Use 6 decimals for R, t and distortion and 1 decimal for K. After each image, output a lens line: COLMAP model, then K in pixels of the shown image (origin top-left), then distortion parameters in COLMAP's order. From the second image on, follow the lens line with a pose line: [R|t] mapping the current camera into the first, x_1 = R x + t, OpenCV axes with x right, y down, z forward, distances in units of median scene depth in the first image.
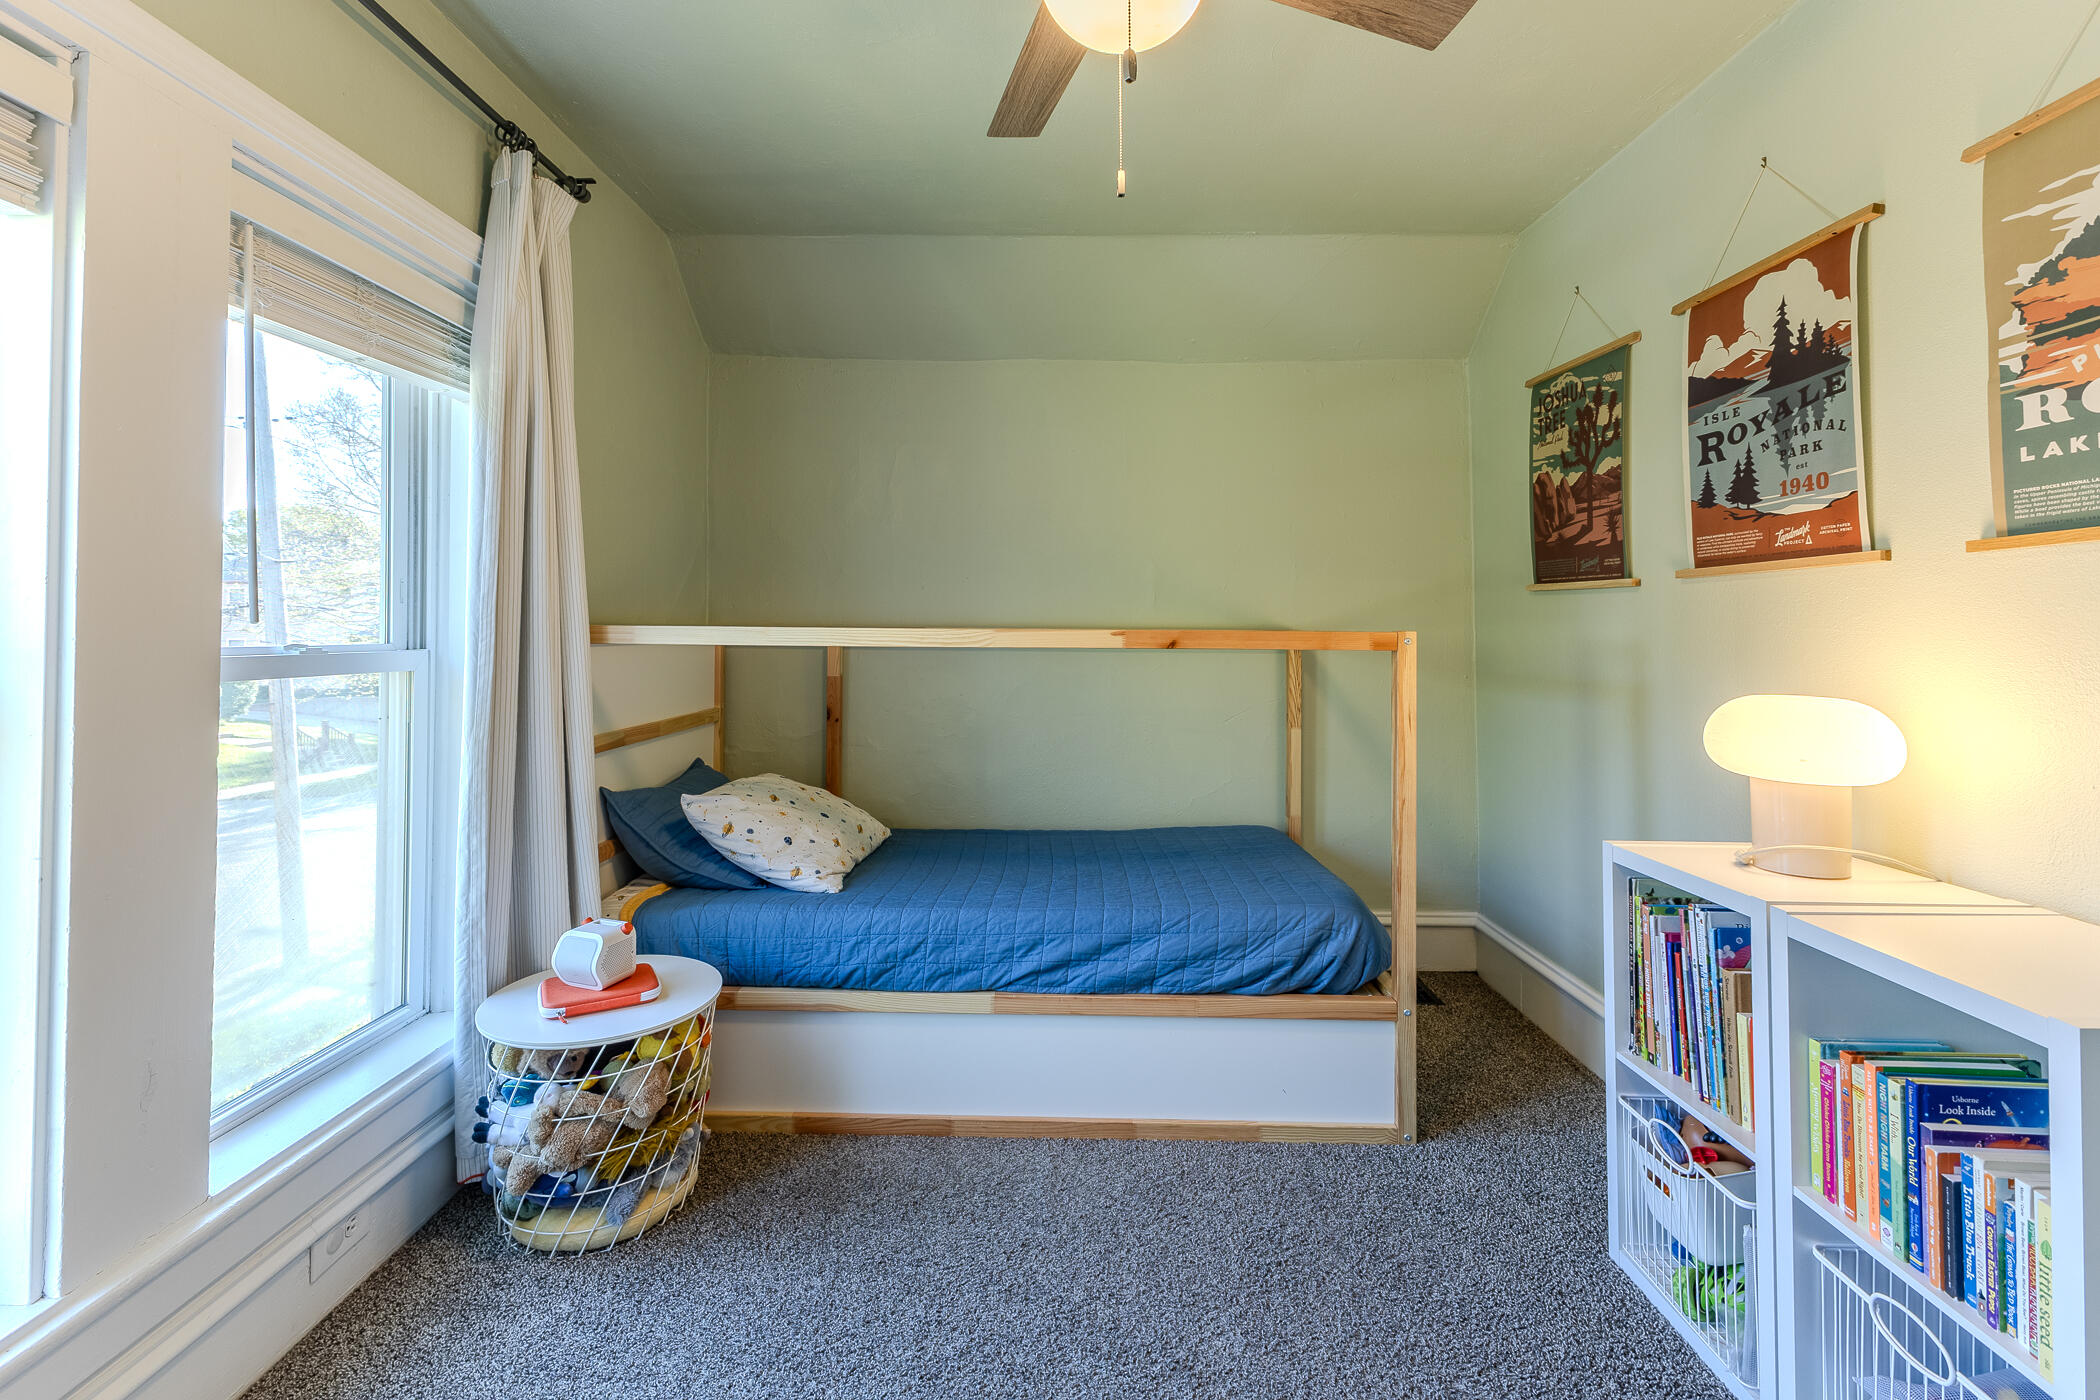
lens RADIAL K [[930.6, 0, 1050.0], [0, 930.6, 700.0], [0, 0, 1]] dist [0.008277, -0.001682]
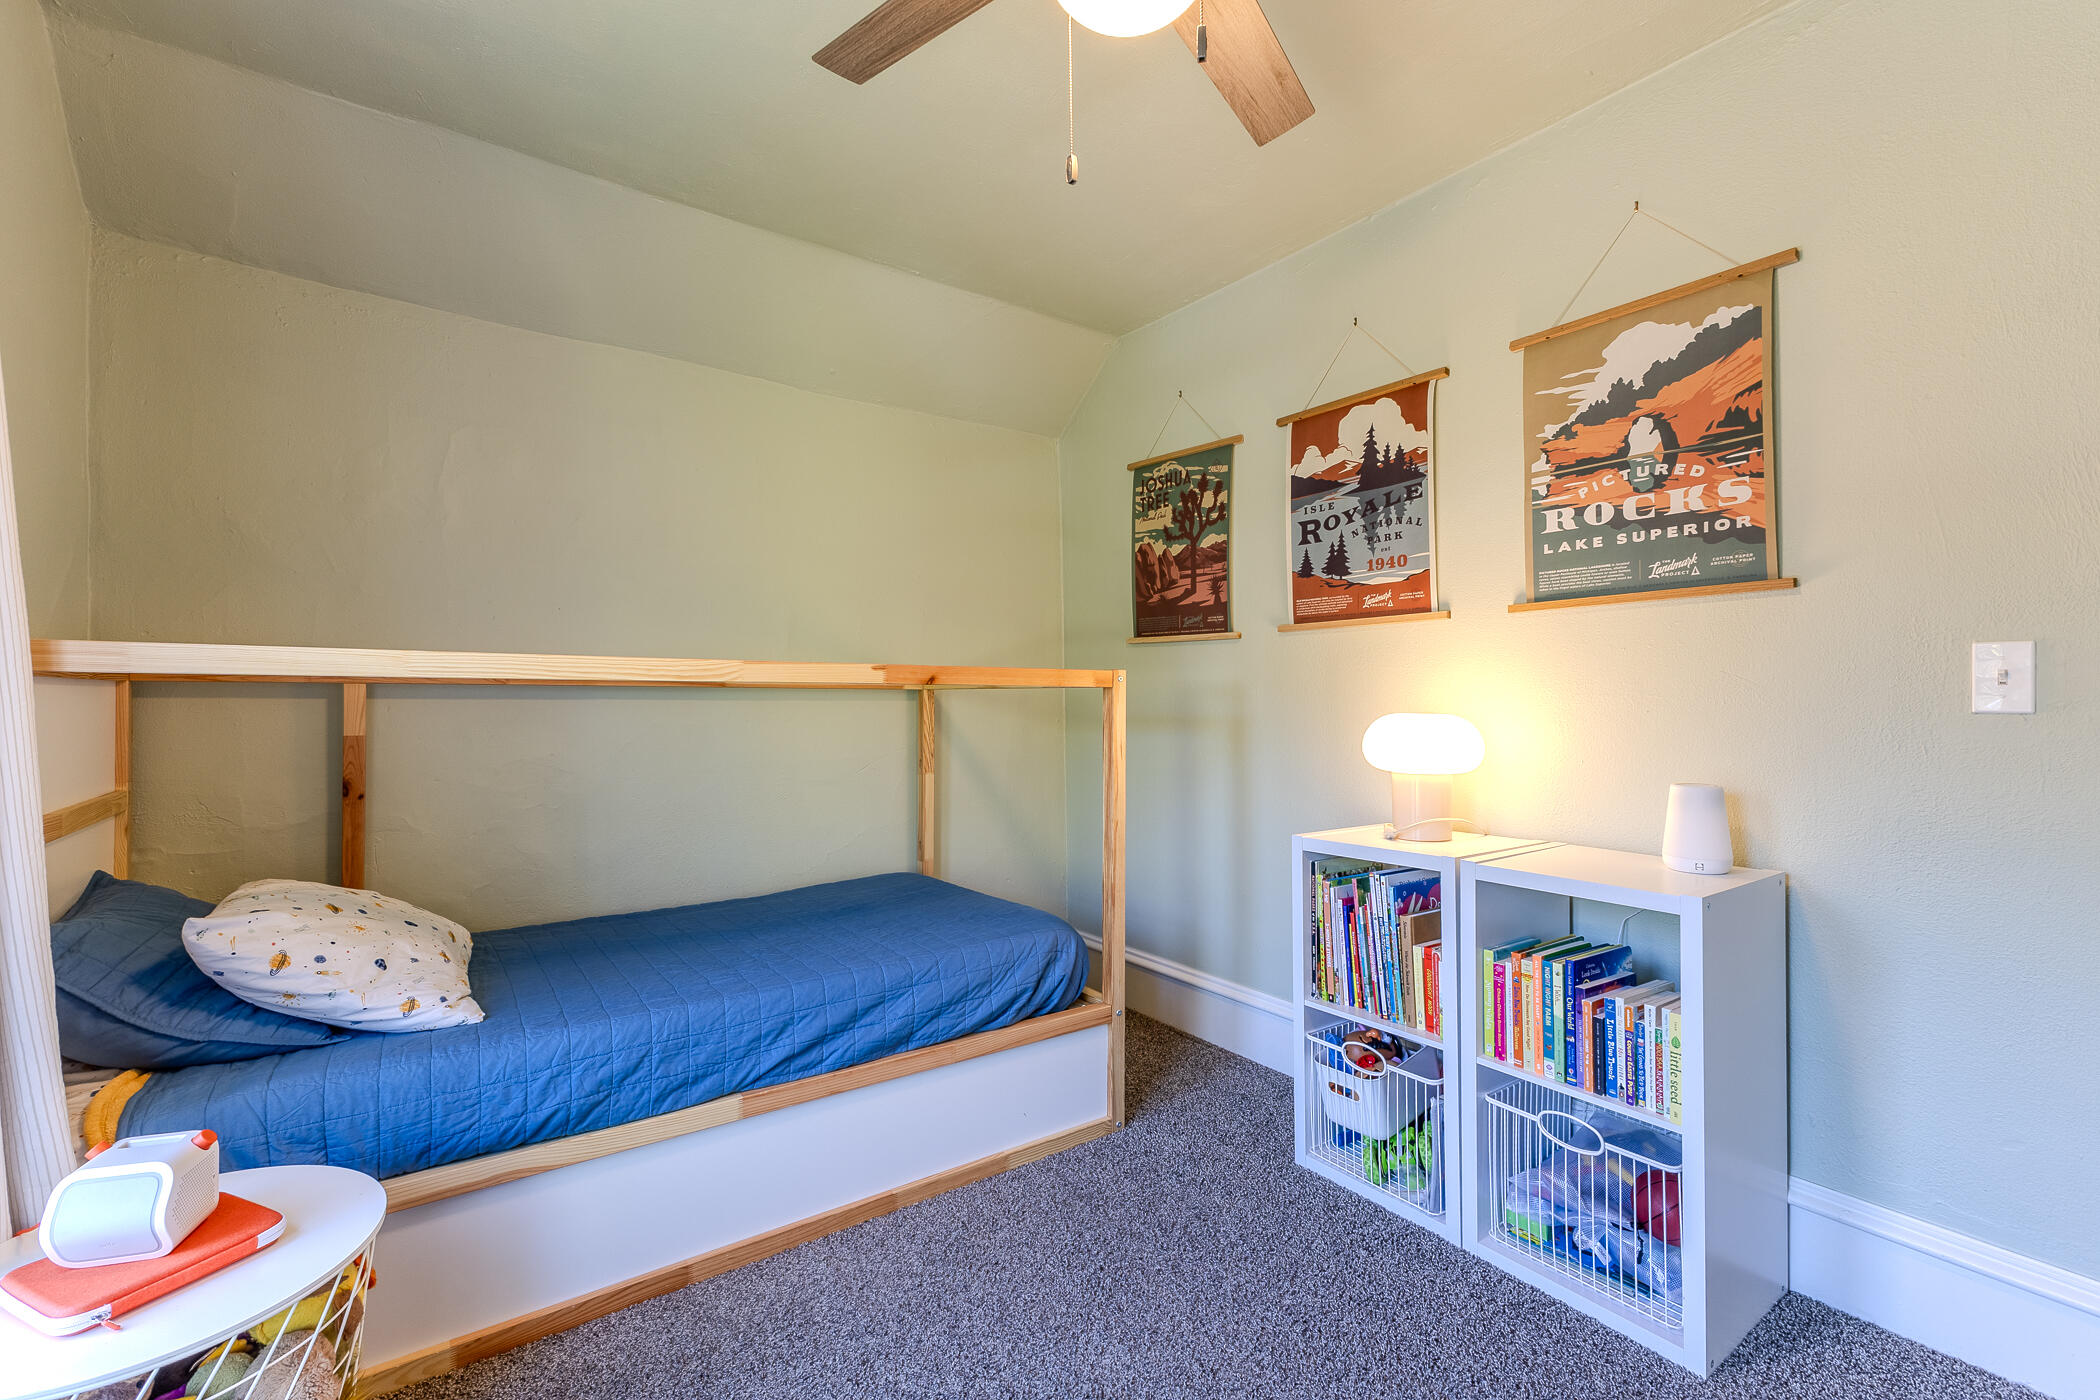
lens RADIAL K [[901.7, 0, 1056.6], [0, 901.7, 765.4], [0, 0, 1]] dist [0.013533, 0.000074]
pose [[0.803608, -0.048866, 0.593149, -0.314726], [0.048937, 0.998674, 0.015975, 0.018810], [-0.593144, 0.016189, 0.804934, 0.173887]]
